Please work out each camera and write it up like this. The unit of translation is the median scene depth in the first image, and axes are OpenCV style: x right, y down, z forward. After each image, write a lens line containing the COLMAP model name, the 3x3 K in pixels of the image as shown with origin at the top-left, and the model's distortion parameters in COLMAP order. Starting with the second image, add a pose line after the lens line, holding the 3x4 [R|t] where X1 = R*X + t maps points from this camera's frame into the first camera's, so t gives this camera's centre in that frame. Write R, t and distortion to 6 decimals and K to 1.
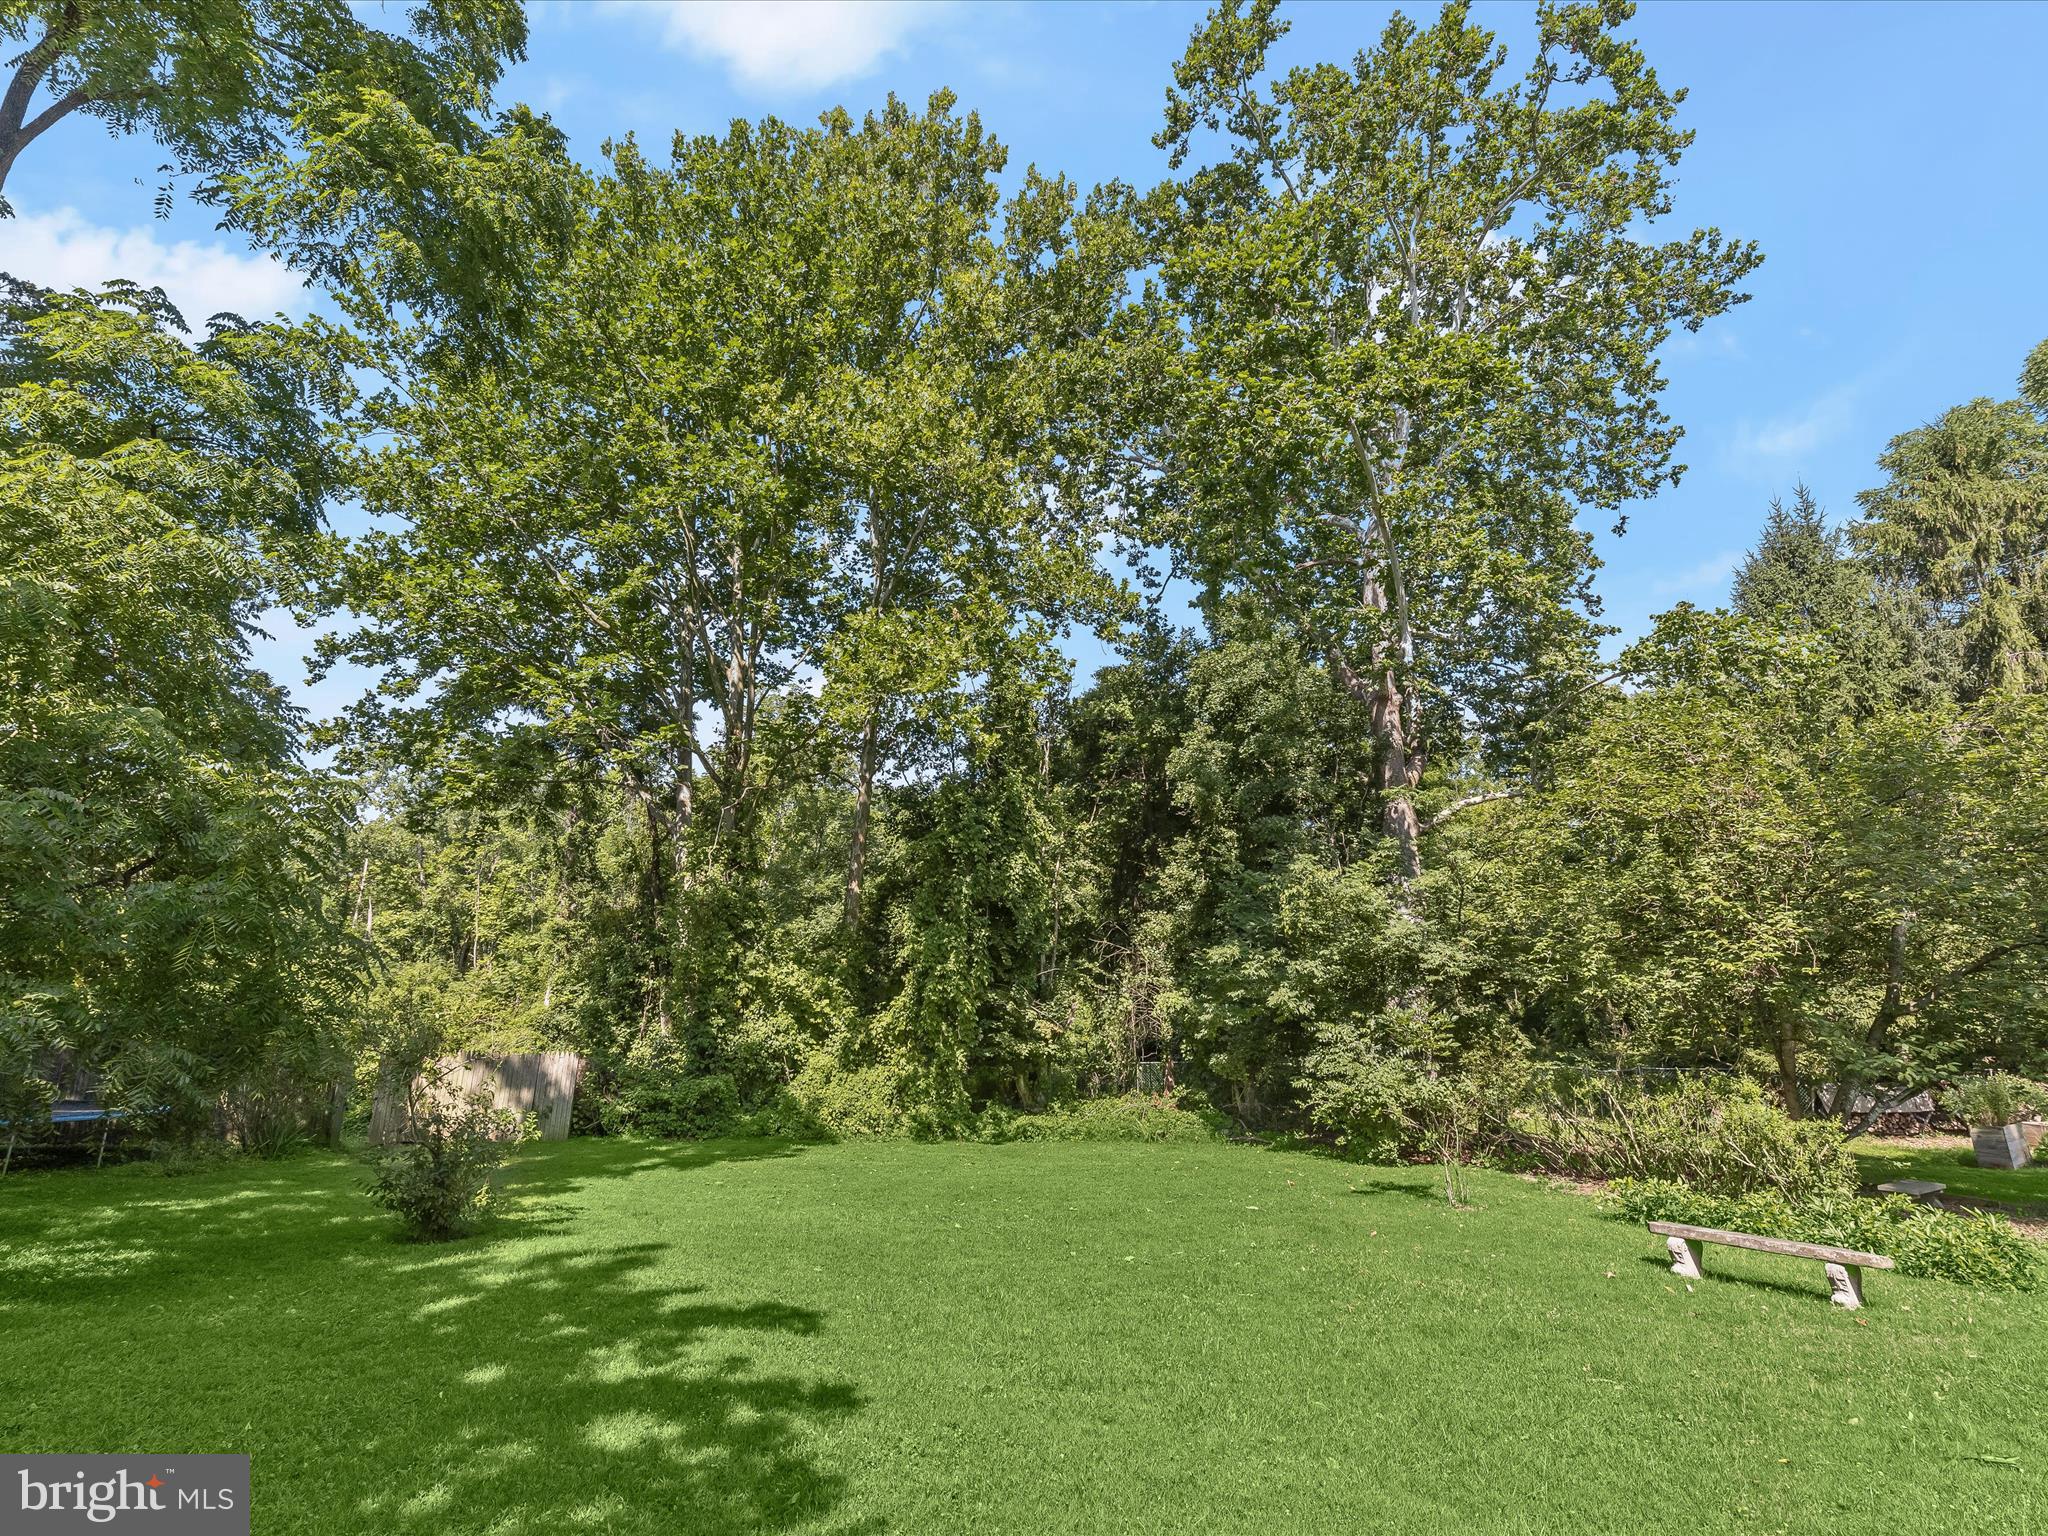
lens RADIAL K [[1056.8, 0, 1075.2], [0, 1056.8, 704.0], [0, 0, 1]] dist [0.005018, 0.000545]
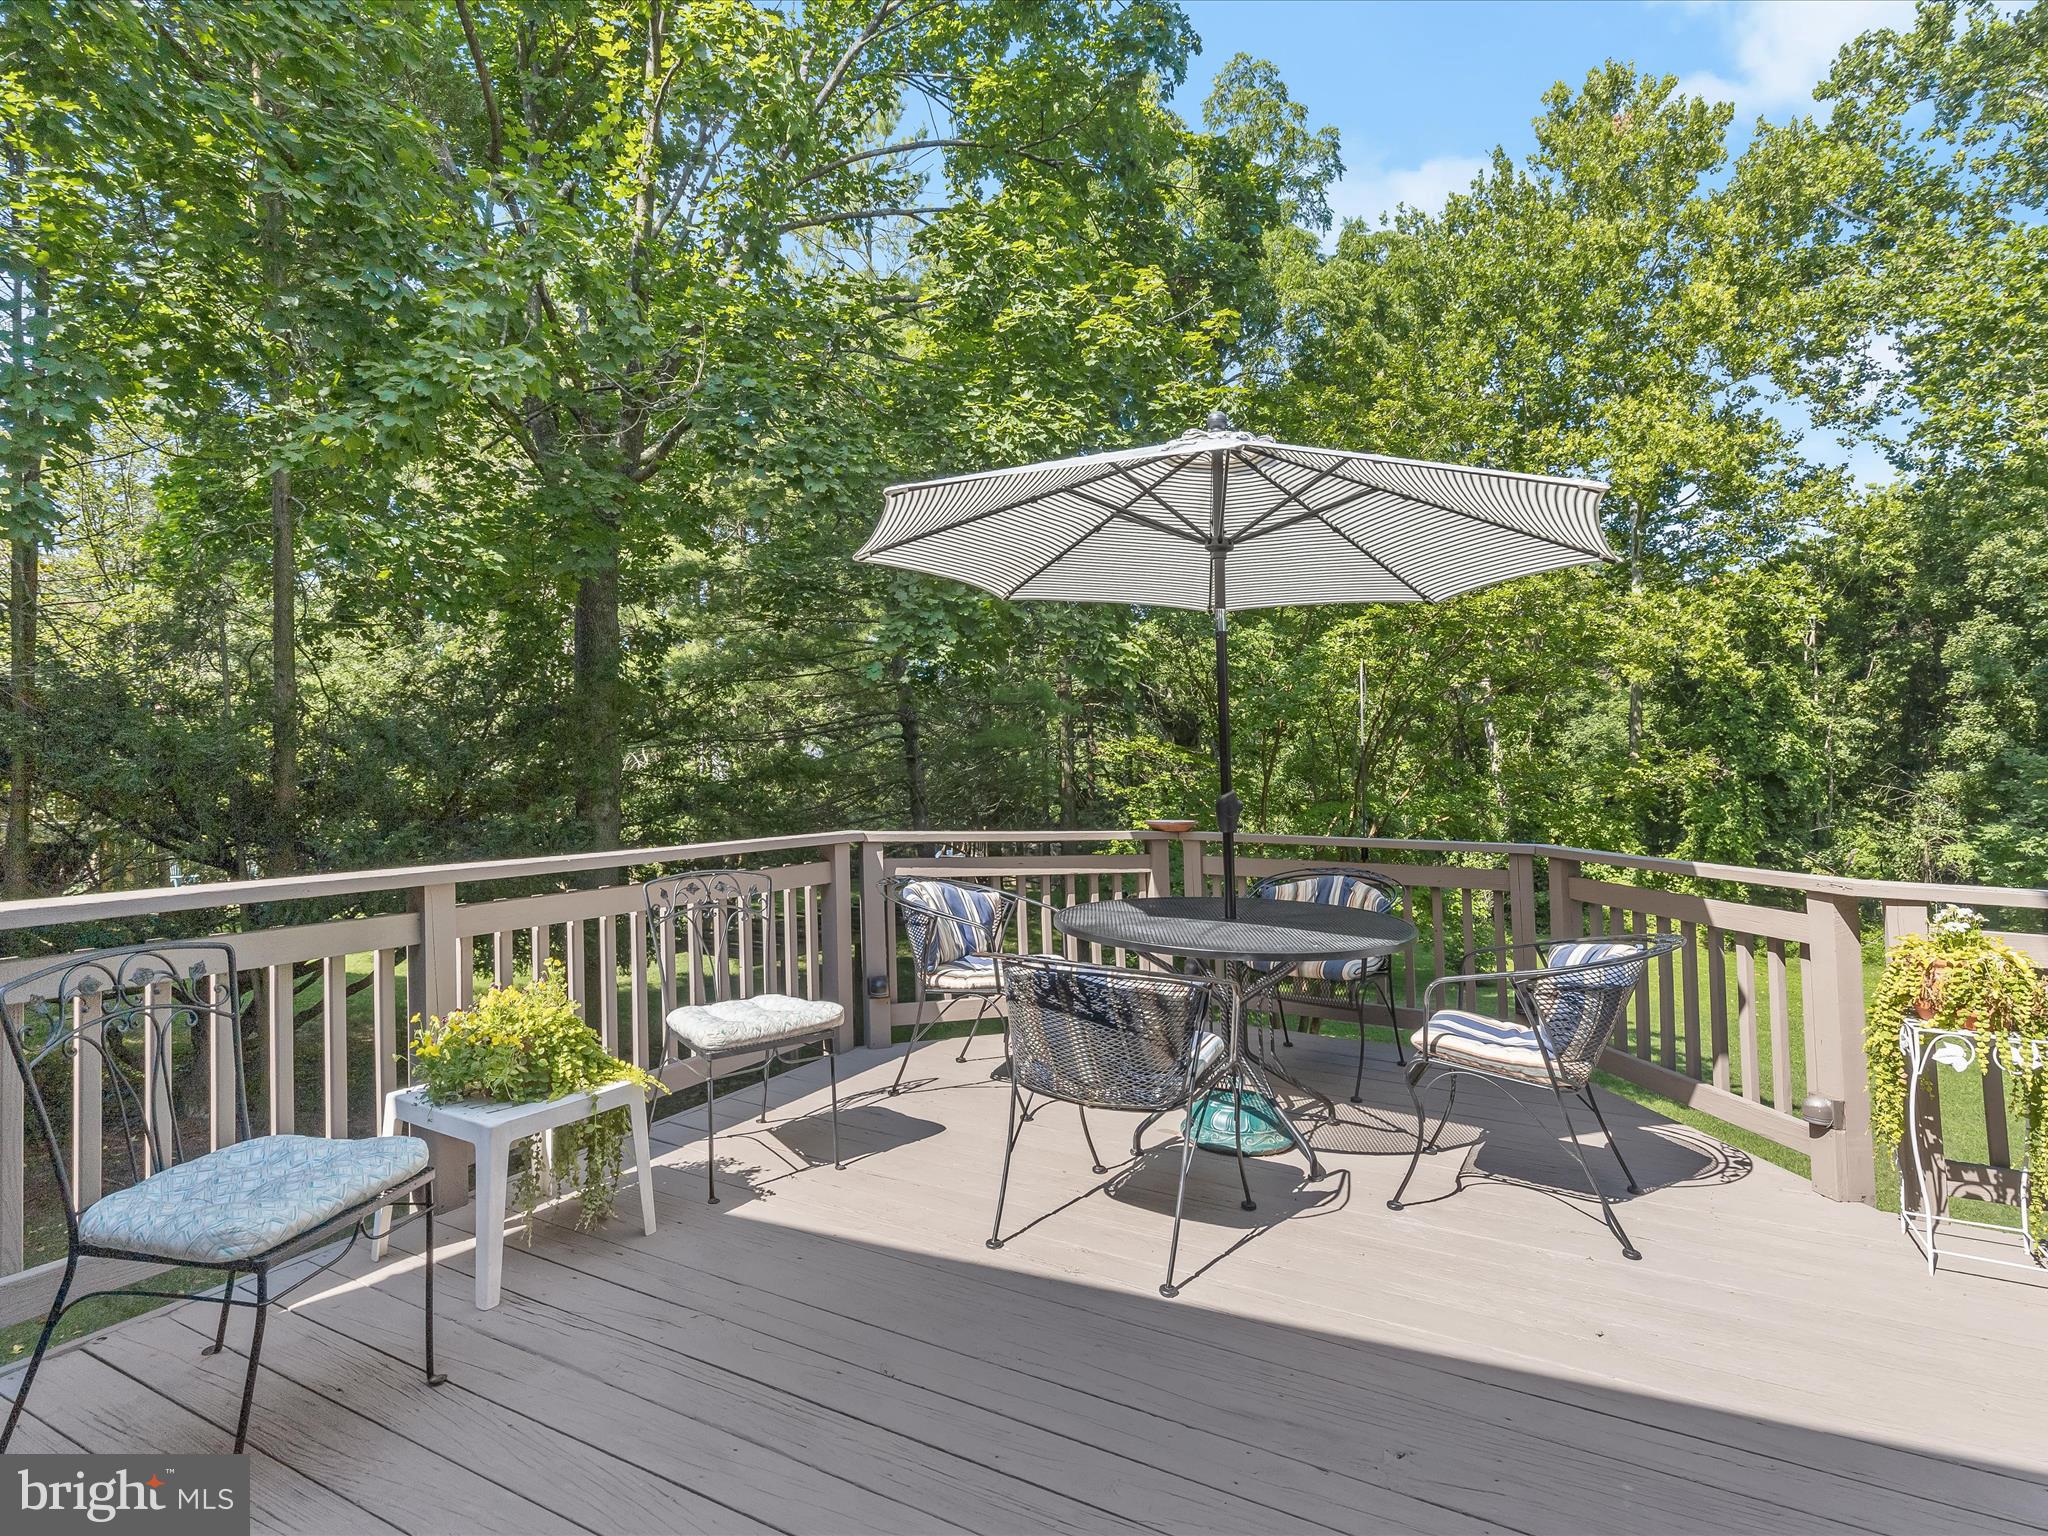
lens RADIAL K [[1056.8, 0, 1075.2], [0, 1056.8, 704.0], [0, 0, 1]] dist [0.005018, 0.000545]
pose [[0.793503, -0.041833, -0.607127, 0.038189], [0.166977, 0.974314, 0.151102, -0.210881], [0.585211, -0.221276, 0.780106, -0.415663]]
